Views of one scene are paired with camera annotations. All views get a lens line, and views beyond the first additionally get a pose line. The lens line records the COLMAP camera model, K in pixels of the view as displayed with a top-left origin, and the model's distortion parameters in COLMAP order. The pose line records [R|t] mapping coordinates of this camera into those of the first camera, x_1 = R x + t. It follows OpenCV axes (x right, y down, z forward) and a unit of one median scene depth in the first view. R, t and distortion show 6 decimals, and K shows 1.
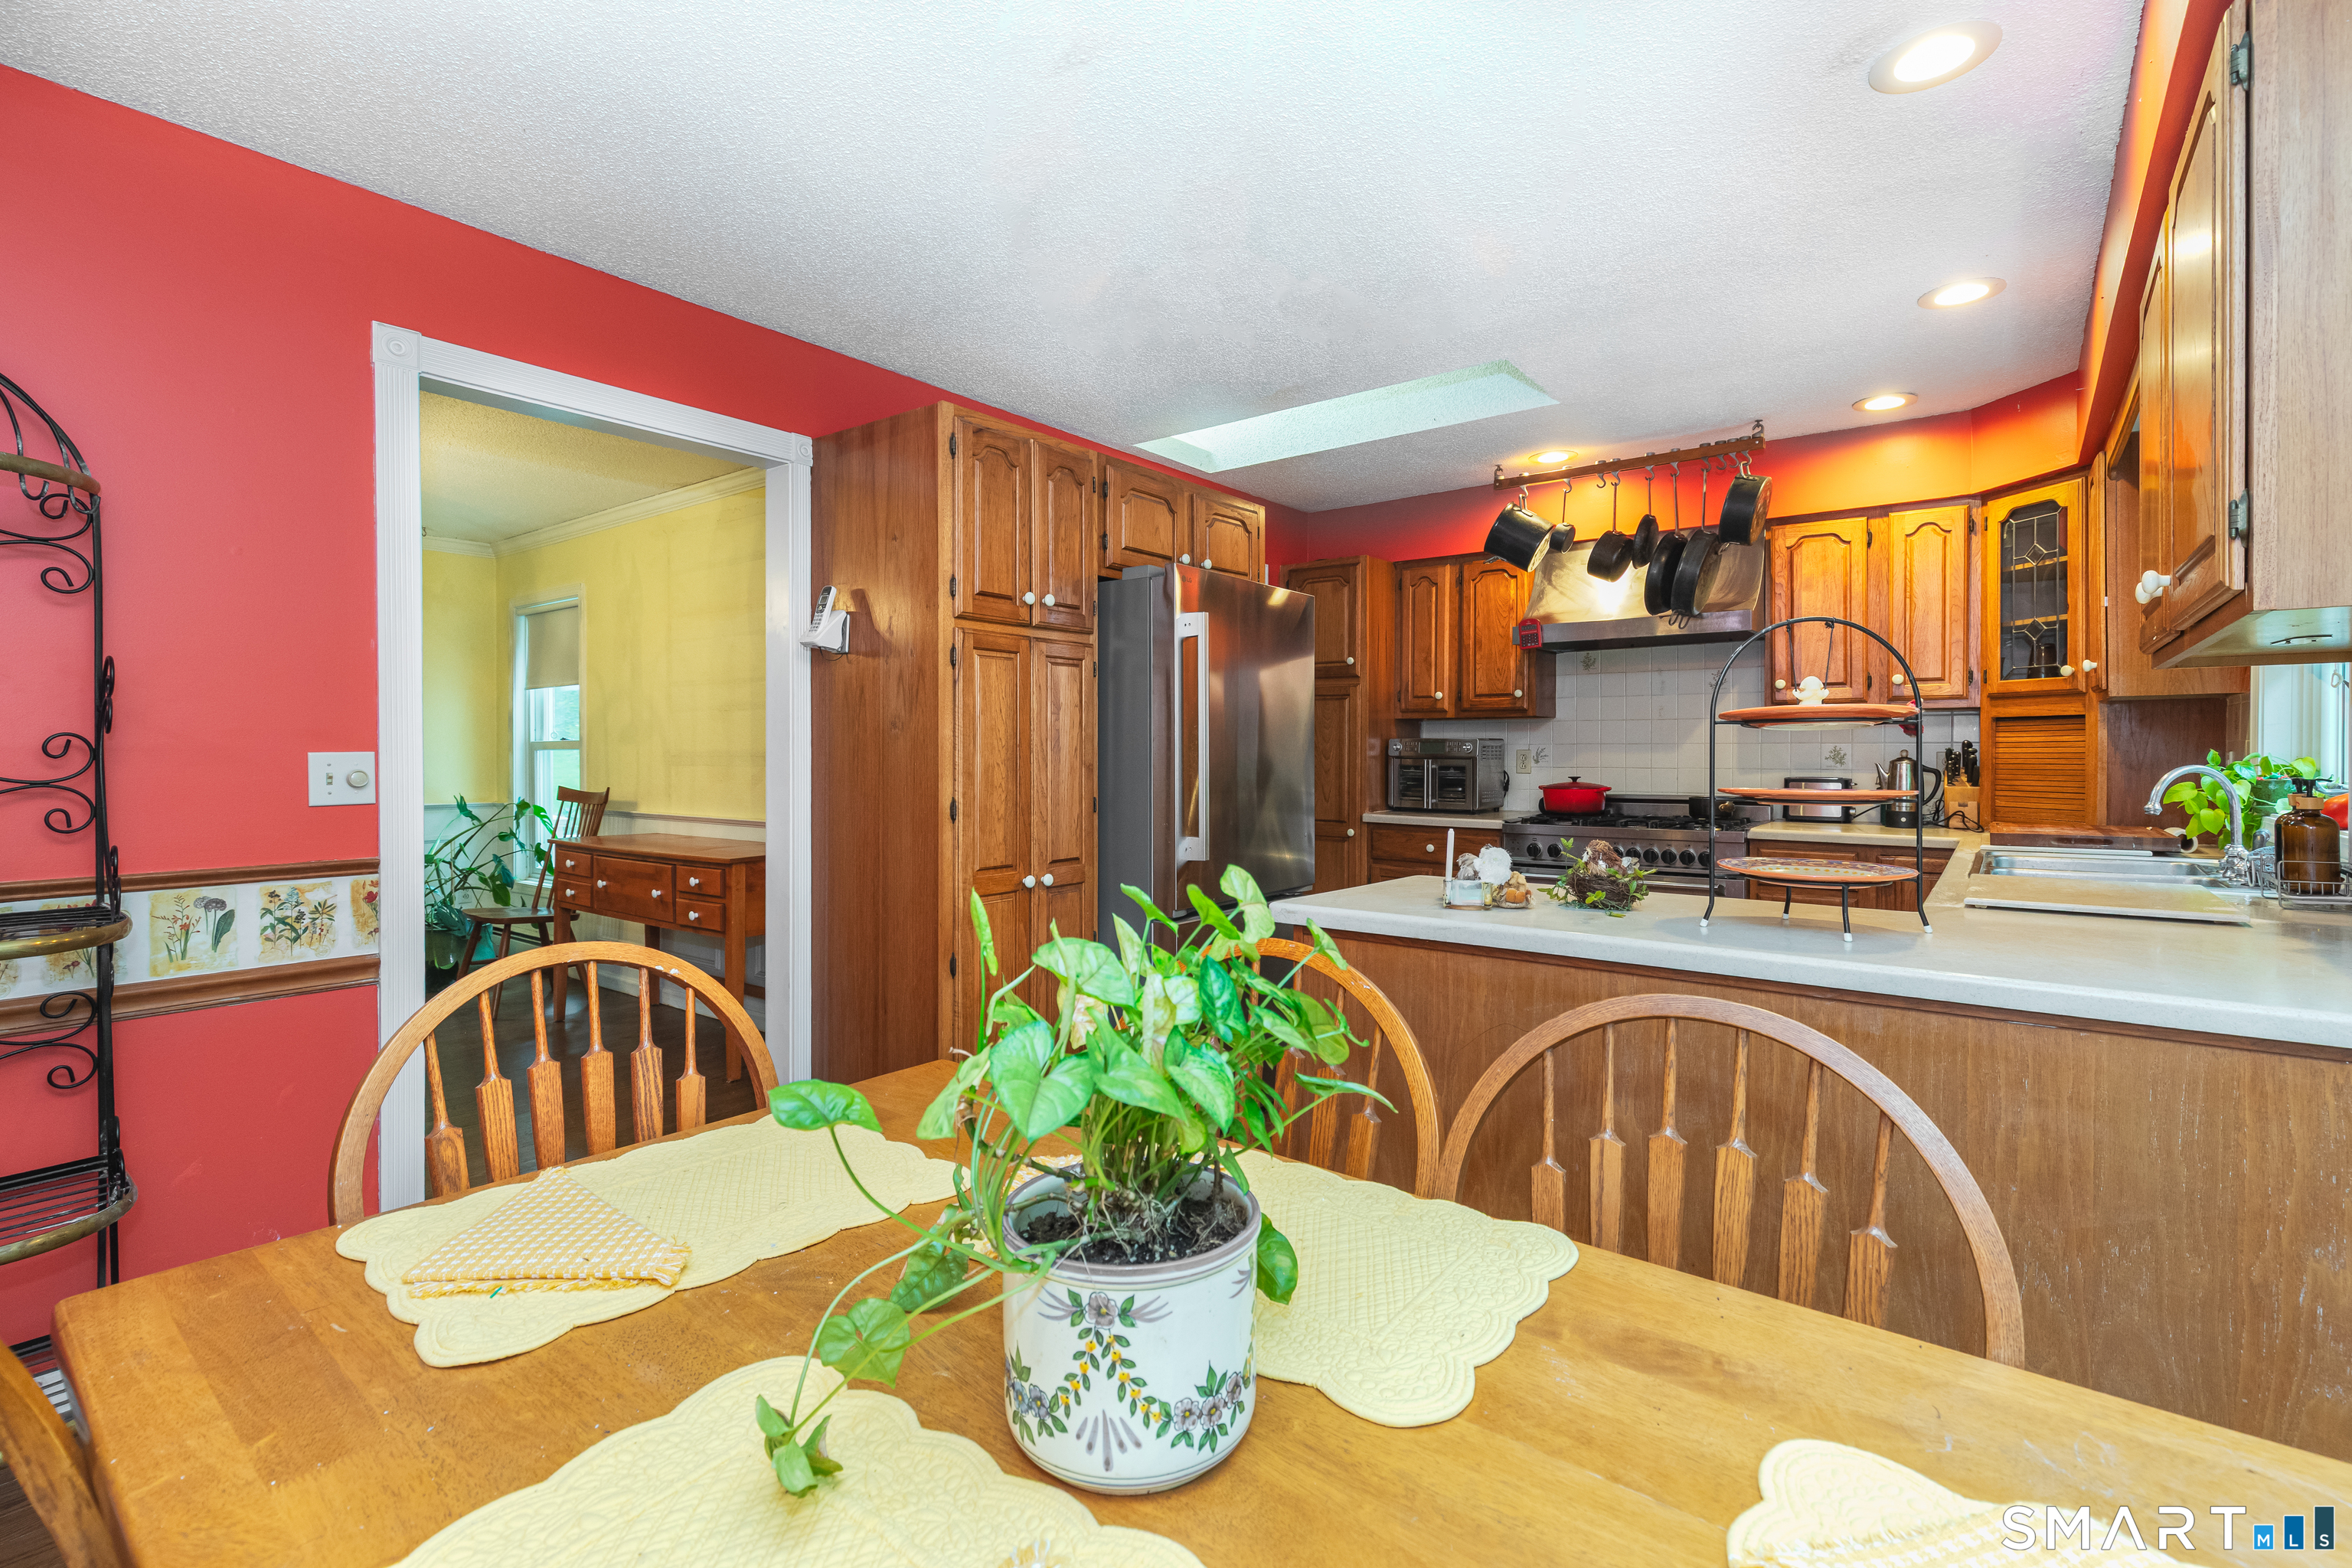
lens RADIAL K [[1063.2, 0, 1176.5], [0, 1063.2, 761.6], [0, 0, 1]] dist [-0.001259, -0.000314]
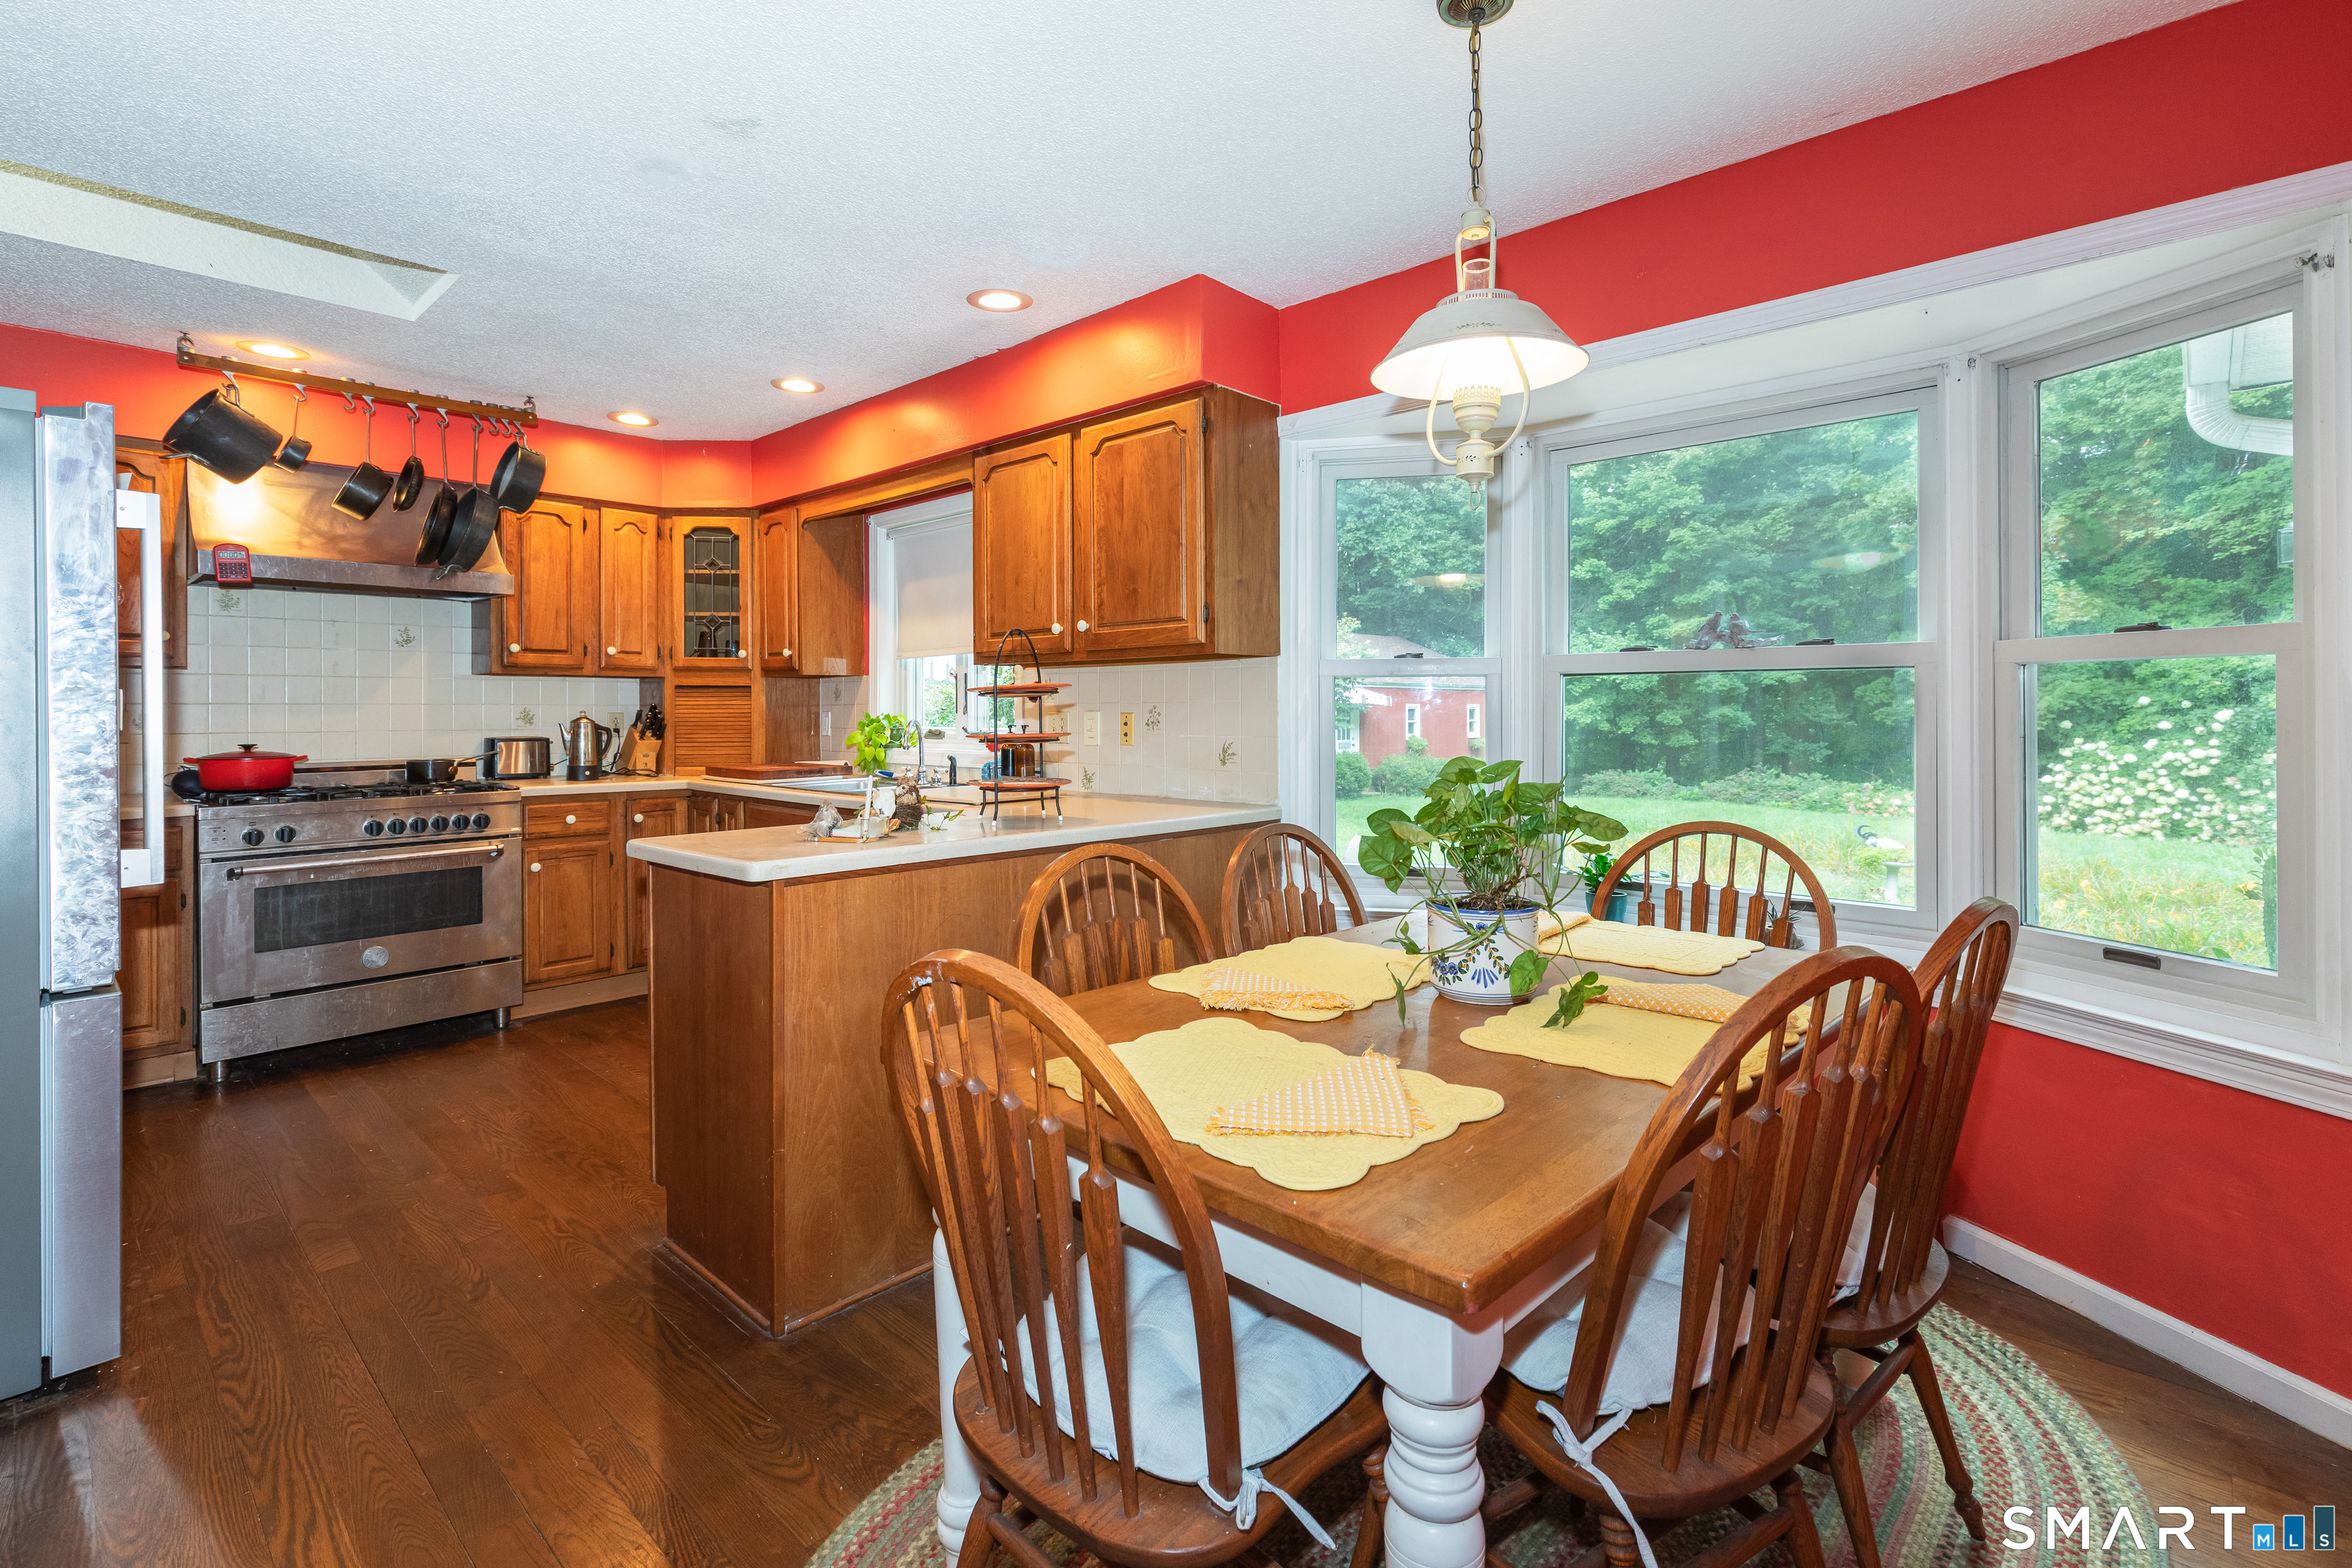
lens RADIAL K [[1086.7, 0, 1184.7], [0, 1086.7, 712.8], [0, 0, 1]] dist [0.000758, 0.000056]
pose [[0.089393, -0.000995, 0.995996, -0.457162], [0.011489, 0.999934, -0.000032, -0.001666], [-0.995930, 0.011446, 0.089398, 0.260425]]
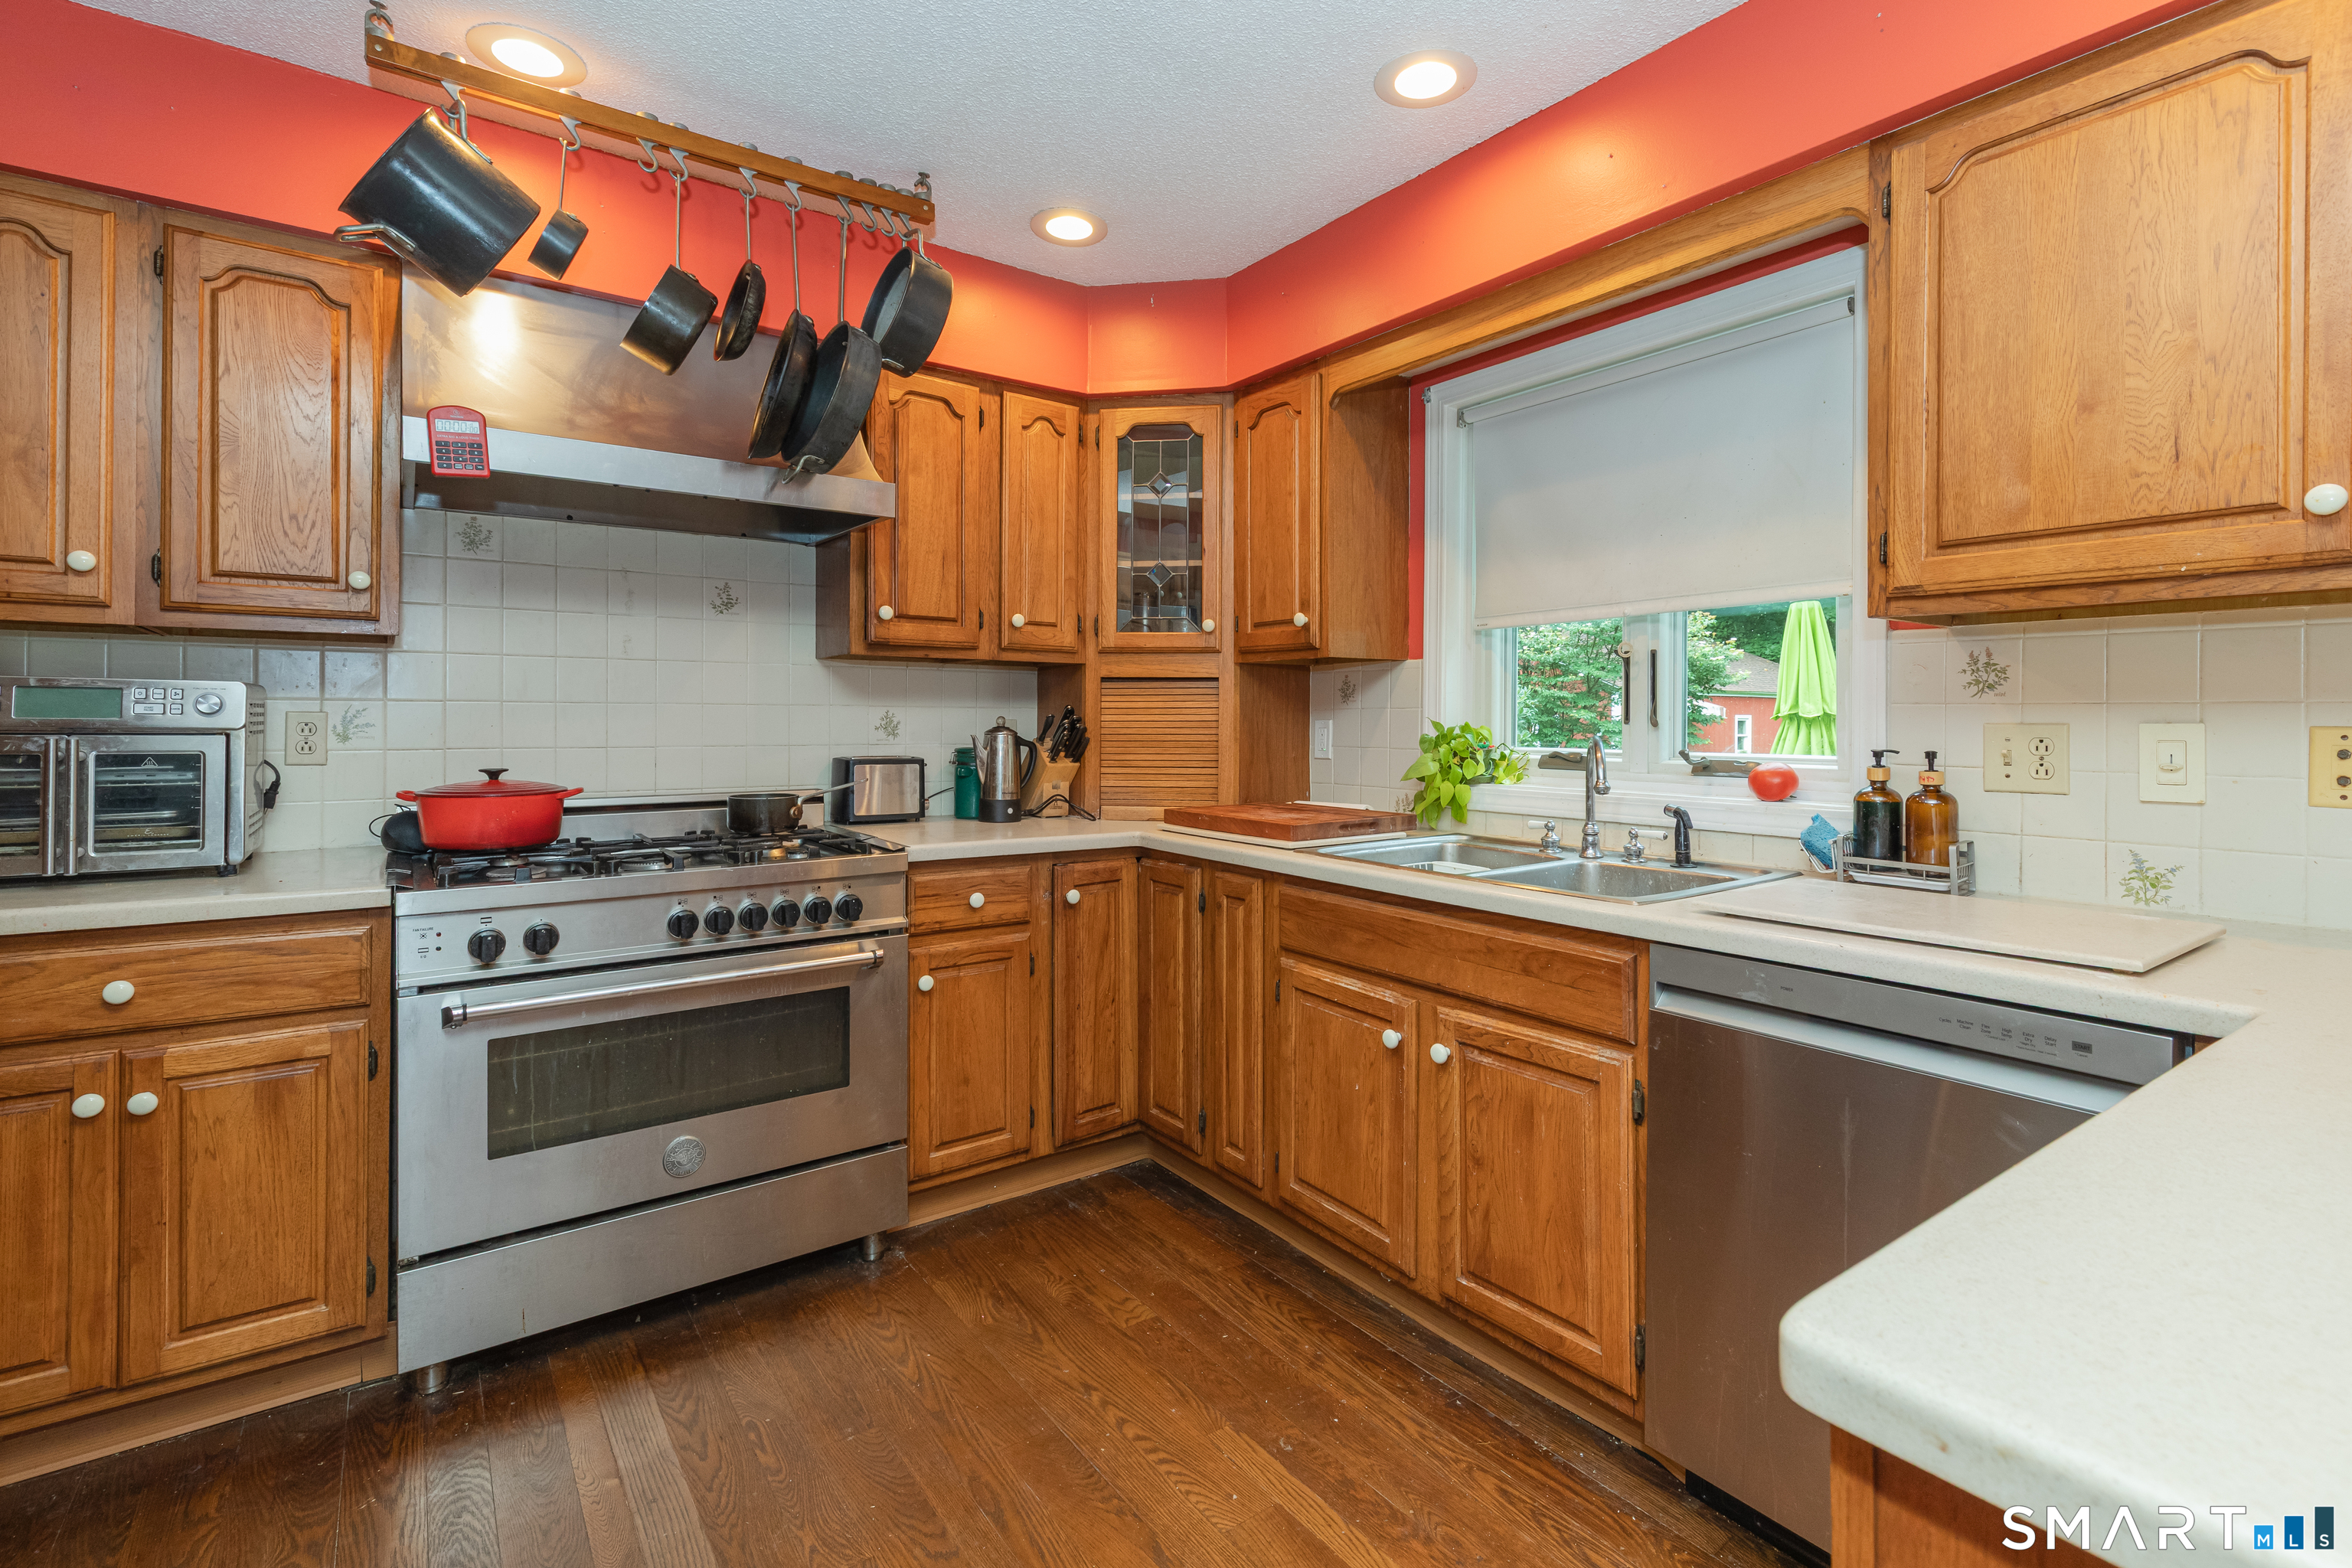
lens RADIAL K [[1067.2, 0, 1175.2], [0, 1067.2, 721.9], [0, 0, 1]] dist [0.001829, -0.000018]
pose [[0.287209, 0.000248, 0.957868, 0.003858], [0.005113, 0.999985, -0.001793, -0.005429], [-0.957854, 0.005413, 0.287203, 0.679273]]
